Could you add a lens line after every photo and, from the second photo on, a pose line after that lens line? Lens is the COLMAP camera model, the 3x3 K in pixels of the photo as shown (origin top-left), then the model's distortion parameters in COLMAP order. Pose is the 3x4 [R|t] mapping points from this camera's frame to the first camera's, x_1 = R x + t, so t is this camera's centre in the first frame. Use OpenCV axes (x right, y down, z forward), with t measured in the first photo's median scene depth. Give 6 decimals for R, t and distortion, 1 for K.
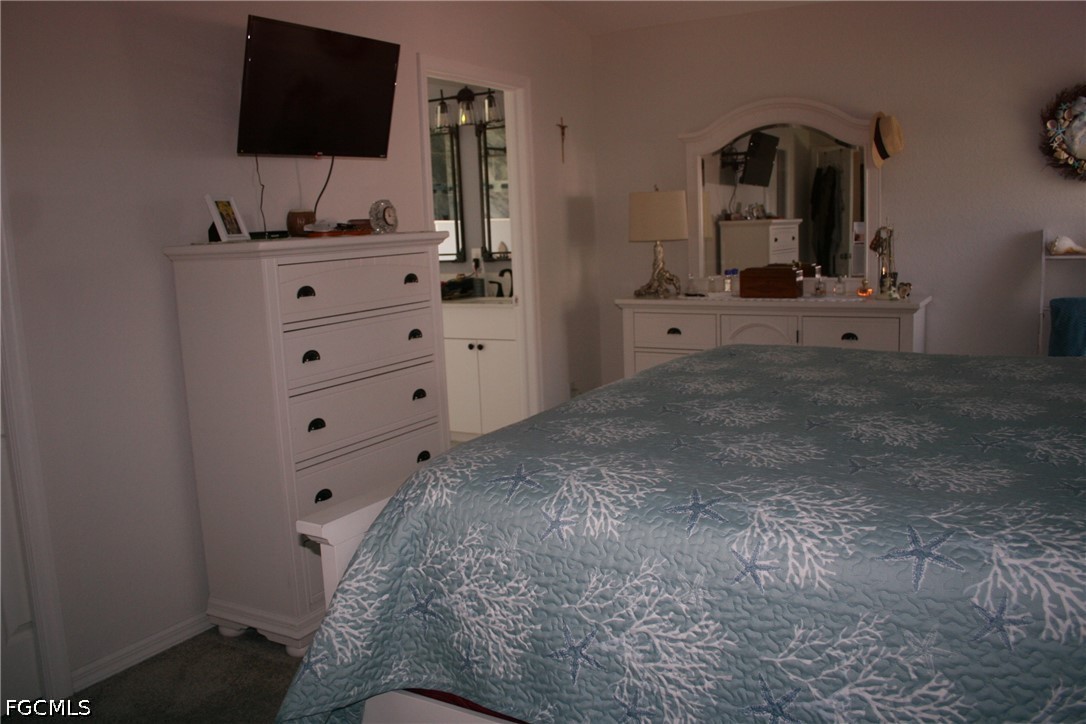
lens RADIAL K [[912.6, 0, 548.3], [0, 912.6, 359.4], [0, 0, 1]] dist [-0.155328, 0.129830]
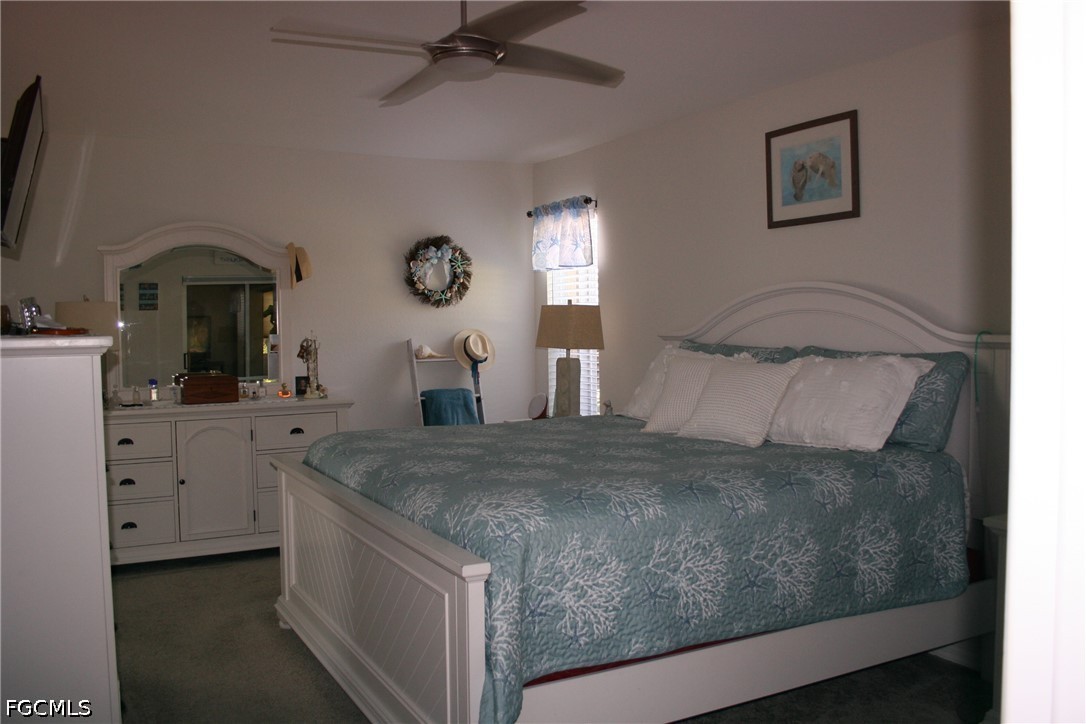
lens RADIAL K [[912.6, 0, 548.3], [0, 912.6, 359.4], [0, 0, 1]] dist [-0.155328, 0.129830]
pose [[0.514137, -0.002312, 0.857705, -0.535904], [0.119928, 0.990367, -0.069218, 0.003123], [-0.849283, 0.138450, 0.509461, 0.117104]]
